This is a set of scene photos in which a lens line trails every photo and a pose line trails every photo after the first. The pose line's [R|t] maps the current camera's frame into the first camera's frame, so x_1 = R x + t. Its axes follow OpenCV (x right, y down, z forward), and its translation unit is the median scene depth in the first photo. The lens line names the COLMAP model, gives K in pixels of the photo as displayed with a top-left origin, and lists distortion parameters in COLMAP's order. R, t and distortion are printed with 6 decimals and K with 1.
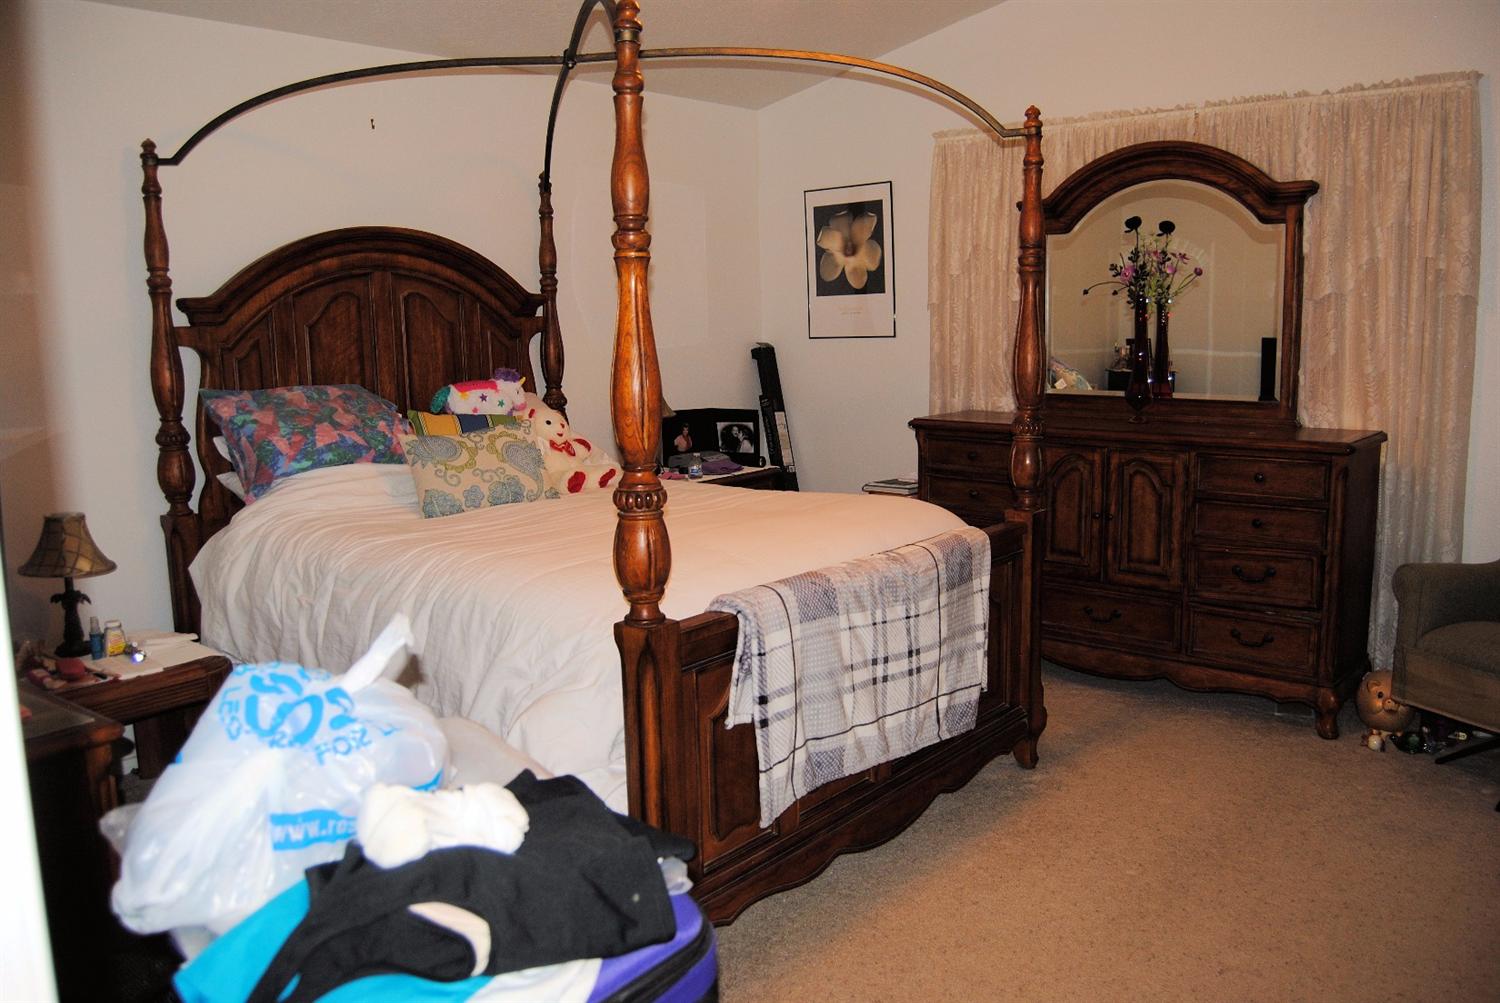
lens RADIAL K [[1173.7, 0, 769.7], [0, 1173.7, 495.4], [0, 0, 1]] dist [-0.080090, 0.012087]
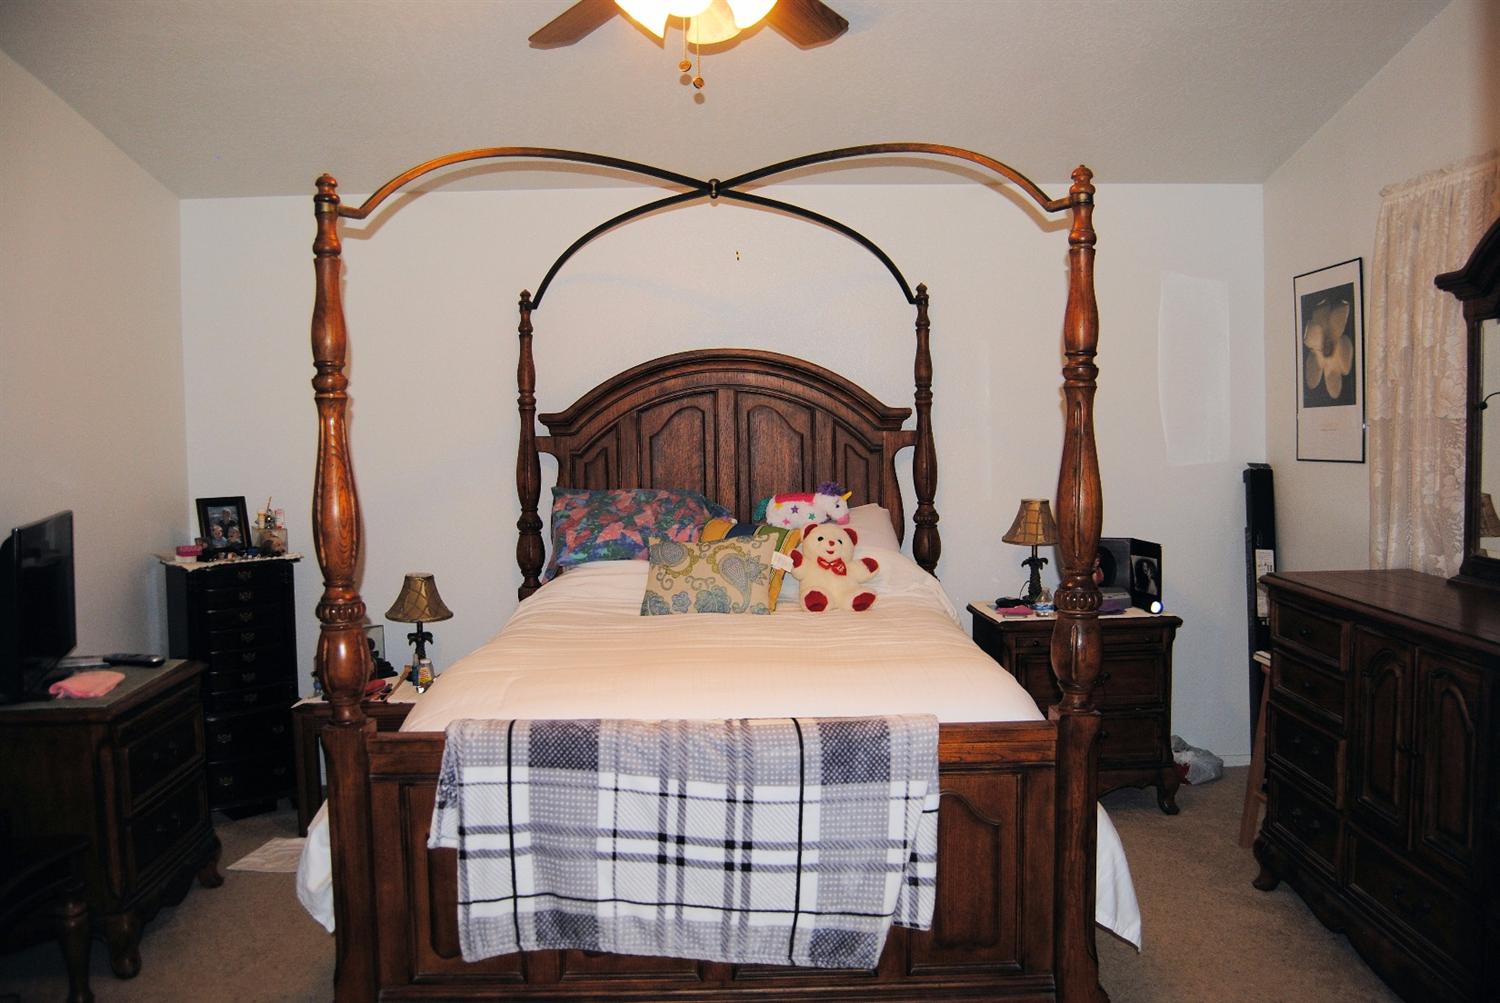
lens RADIAL K [[1173.7, 0, 769.7], [0, 1173.7, 495.4], [0, 0, 1]] dist [-0.080090, 0.012087]
pose [[0.656455, 0.054243, -0.752413, 0.594007], [-0.114251, 0.993055, -0.028089, -0.073892], [0.745663, 0.104403, 0.658093, 0.344885]]
